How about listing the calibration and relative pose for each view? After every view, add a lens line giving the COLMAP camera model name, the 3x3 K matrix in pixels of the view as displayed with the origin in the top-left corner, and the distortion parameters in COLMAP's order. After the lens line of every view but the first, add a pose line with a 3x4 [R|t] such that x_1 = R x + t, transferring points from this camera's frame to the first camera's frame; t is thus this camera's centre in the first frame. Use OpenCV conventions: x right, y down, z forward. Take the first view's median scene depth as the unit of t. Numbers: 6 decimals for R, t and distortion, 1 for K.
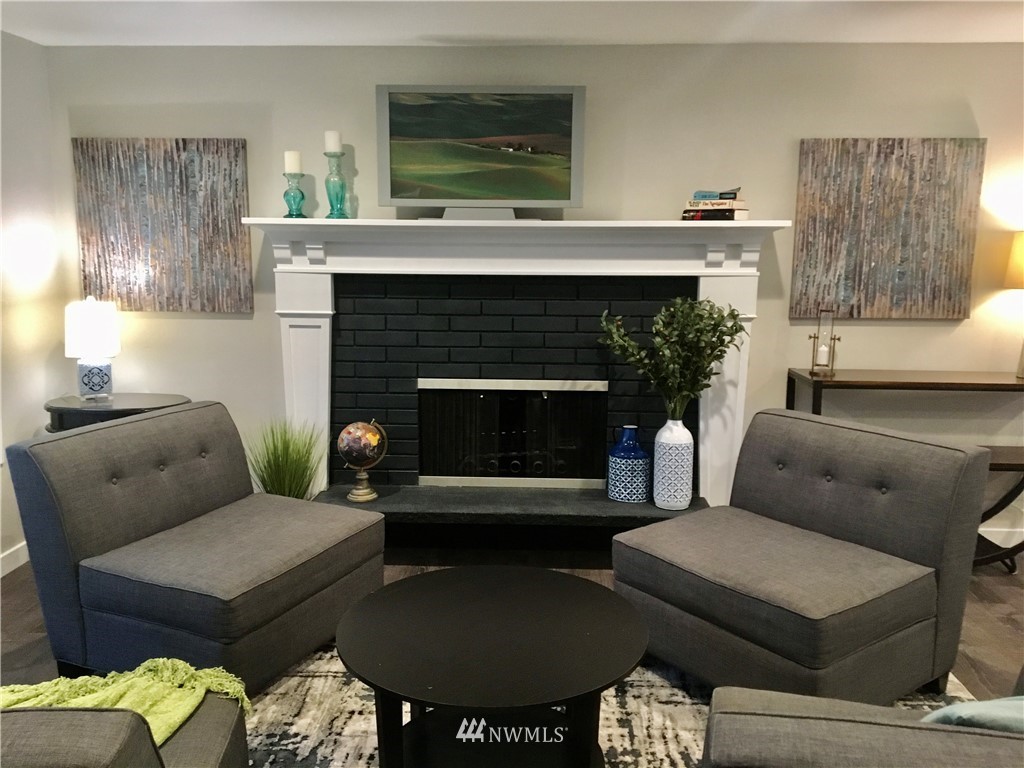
lens RADIAL K [[854.4, 0, 515.0], [0, 854.4, 386.6], [0, 0, 1]] dist [0.074957, -0.096826]
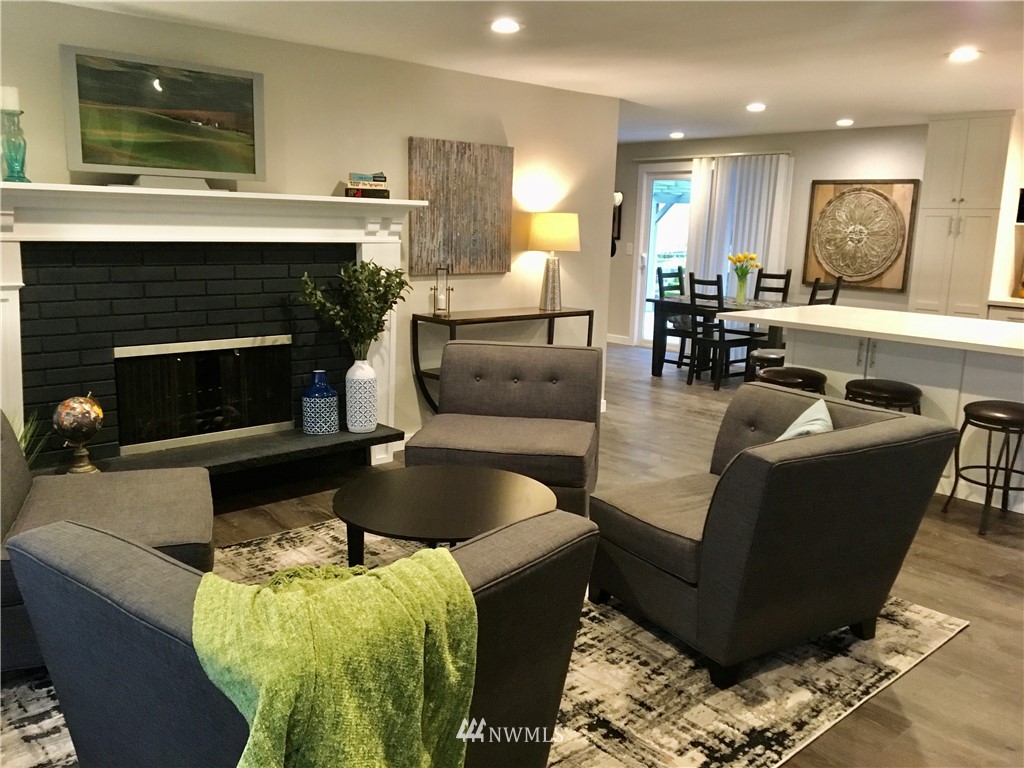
lens RADIAL K [[854.4, 0, 514.5], [0, 854.4, 388.1], [0, 0, 1]] dist [0.074957, -0.096826]
pose [[0.710741, -0.124587, 0.692333, -0.503647], [0.096422, 0.992156, 0.079555, 0.001714], [-0.696814, 0.010213, 0.717179, -0.037943]]
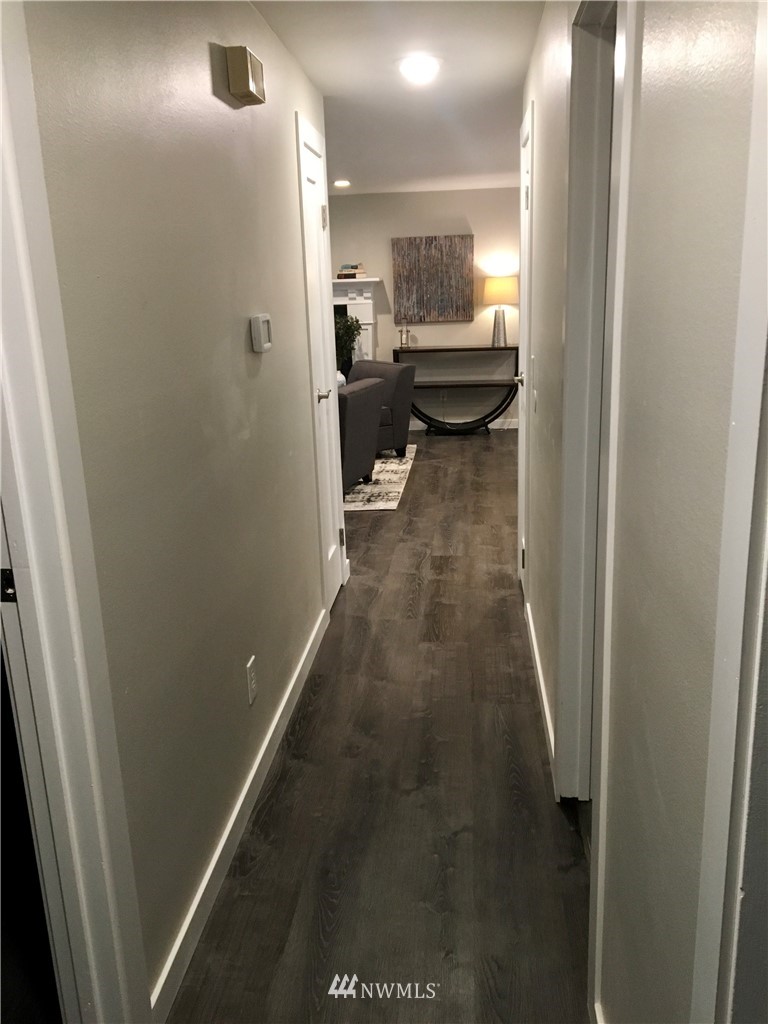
lens RADIAL K [[854.4, 0, 377.8], [0, 854.4, 519.6], [0, 0, 1]] dist [0.074957, -0.096826]
pose [[0.997637, -0.026980, -0.063179, 0.414592], [0.033258, 0.994380, 0.100514, 0.198729], [0.060112, -0.102378, 0.992928, -1.224111]]
